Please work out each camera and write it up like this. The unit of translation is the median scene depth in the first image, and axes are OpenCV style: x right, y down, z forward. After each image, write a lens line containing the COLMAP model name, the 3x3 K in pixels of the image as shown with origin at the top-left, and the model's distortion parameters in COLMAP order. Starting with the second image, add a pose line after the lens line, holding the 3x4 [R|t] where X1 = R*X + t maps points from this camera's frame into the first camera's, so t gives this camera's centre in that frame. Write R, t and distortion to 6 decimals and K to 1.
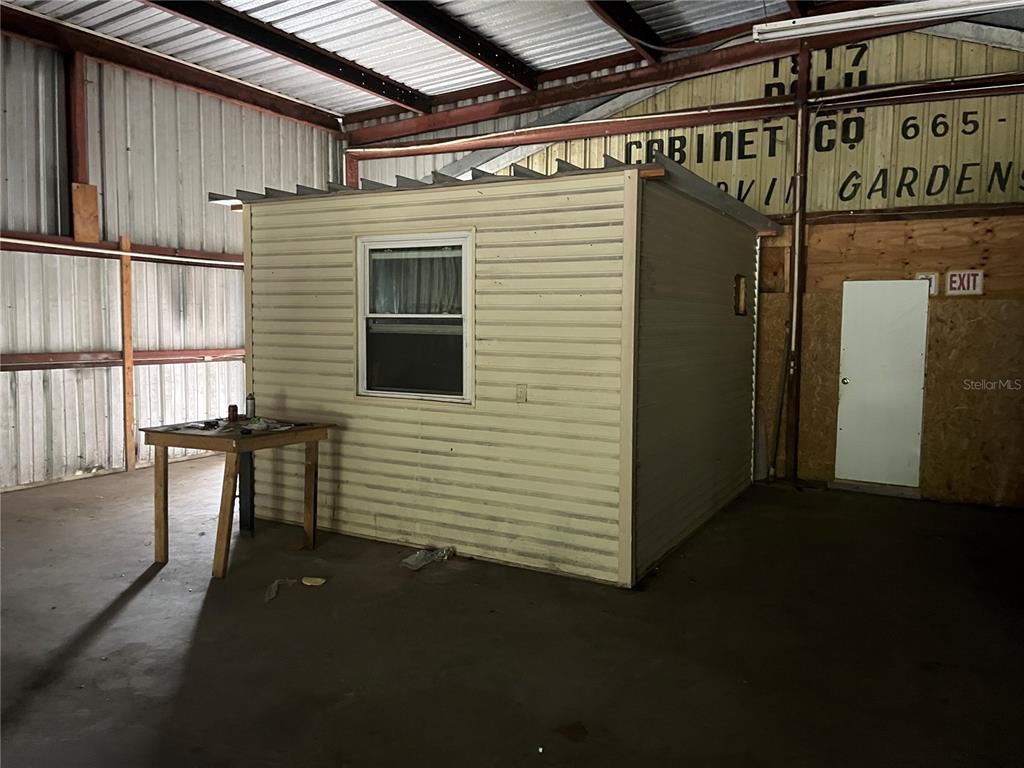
lens RADIAL K [[792.1, 0, 522.2], [0, 792.1, 384.4], [0, 0, 1]] dist [0.068203, -0.086543]
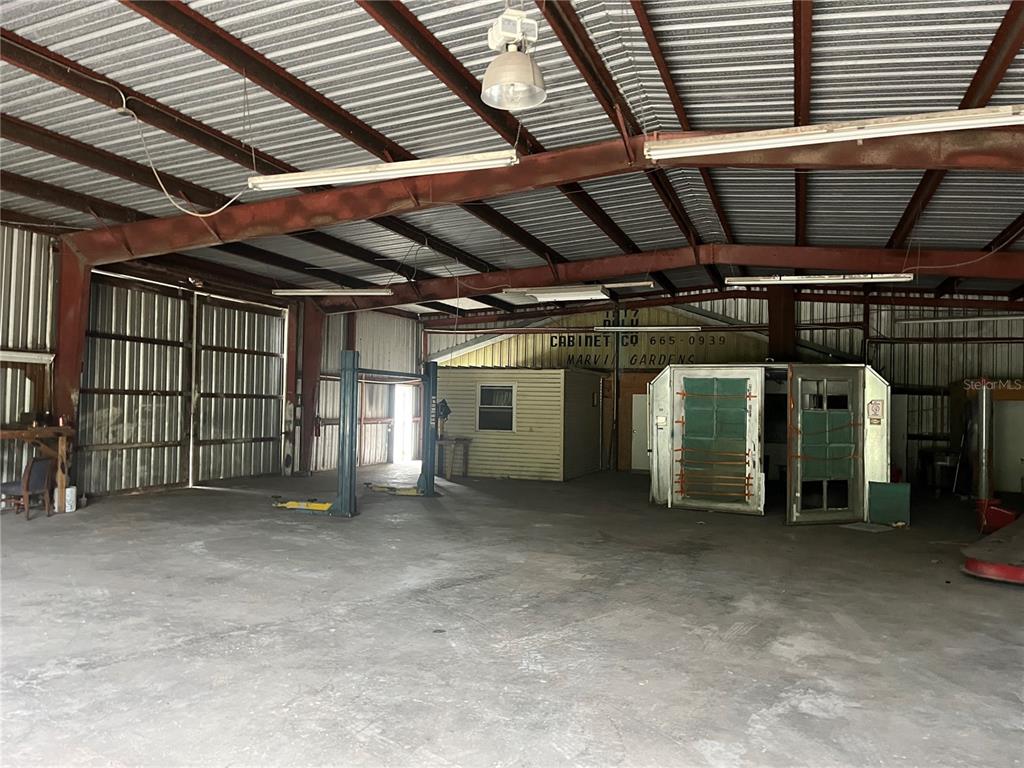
lens RADIAL K [[792.1, 0, 522.2], [0, 792.1, 384.4], [0, 0, 1]] dist [0.068203, -0.086543]
pose [[0.989201, 0.013232, 0.145969, -0.354200], [0.001921, 0.994661, -0.103182, 0.112894], [-0.146555, 0.102348, 0.983894, -1.568317]]
